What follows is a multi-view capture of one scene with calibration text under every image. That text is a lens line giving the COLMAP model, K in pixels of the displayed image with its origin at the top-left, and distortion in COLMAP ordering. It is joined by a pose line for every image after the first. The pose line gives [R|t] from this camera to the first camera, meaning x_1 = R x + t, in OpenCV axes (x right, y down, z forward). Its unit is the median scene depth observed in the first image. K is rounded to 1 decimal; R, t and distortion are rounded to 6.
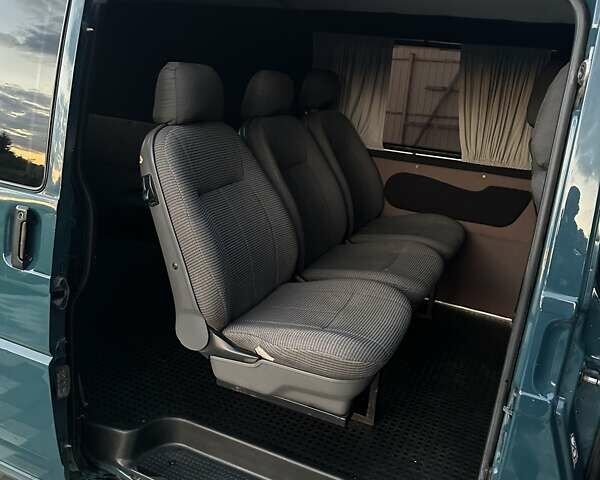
lens RADIAL K [[546.9, 0, 298.8], [0, 546.9, 257.5], [0, 0, 1]] dist [0.154660, -0.289571]
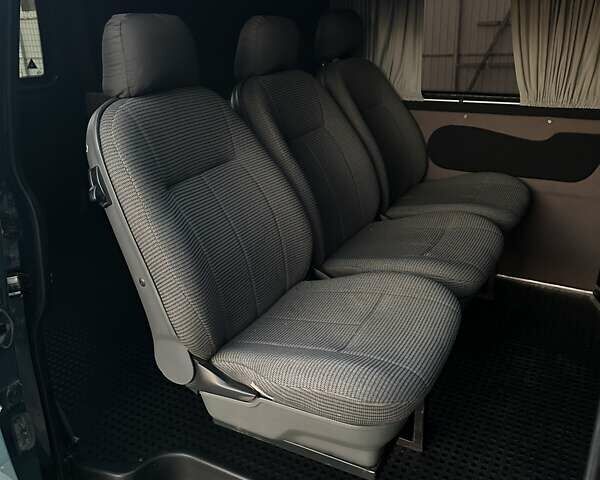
lens RADIAL K [[546.9, 0, 298.8], [0, 546.9, 257.5], [0, 0, 1]] dist [0.154660, -0.289571]
pose [[0.991487, -0.069901, -0.109852, 0.069248], [0.077285, 0.994923, 0.064456, -0.044105], [0.104789, -0.072398, 0.991856, 0.213687]]
